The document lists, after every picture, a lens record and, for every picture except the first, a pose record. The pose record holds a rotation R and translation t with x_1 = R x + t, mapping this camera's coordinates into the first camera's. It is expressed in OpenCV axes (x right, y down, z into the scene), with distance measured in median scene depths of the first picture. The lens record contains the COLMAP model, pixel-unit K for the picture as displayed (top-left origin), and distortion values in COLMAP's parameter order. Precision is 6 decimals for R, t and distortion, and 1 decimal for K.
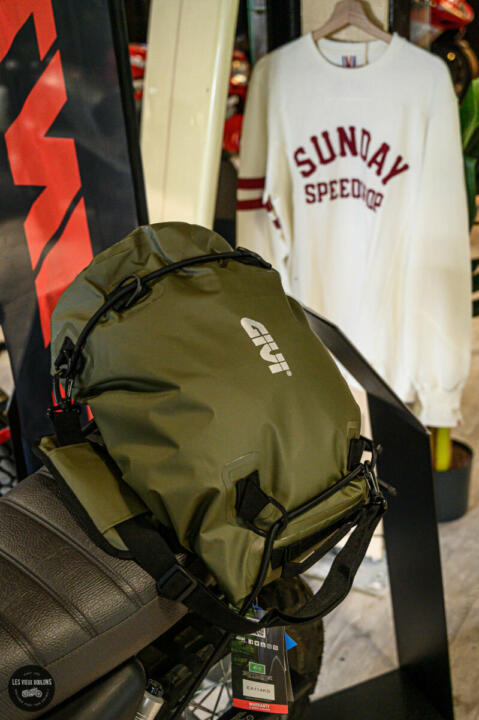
lens RADIAL K [[895.9, 0, 239.5], [0, 895.9, 360.2], [0, 0, 1]] dist [-0.009817, 0.000000]
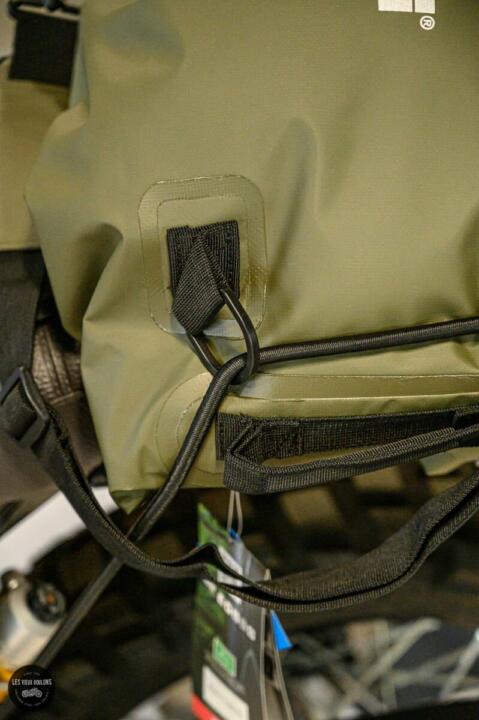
lens RADIAL K [[1404.2, 0, 239.5], [0, 1404.2, 360.1], [0, 0, 1]] dist [-0.073457, 0.000000]
pose [[0.797980, 0.327646, -0.505842, 0.352007], [-0.228184, 0.941082, 0.249594, 0.019870], [0.557817, -0.083746, 0.825728, 0.438484]]
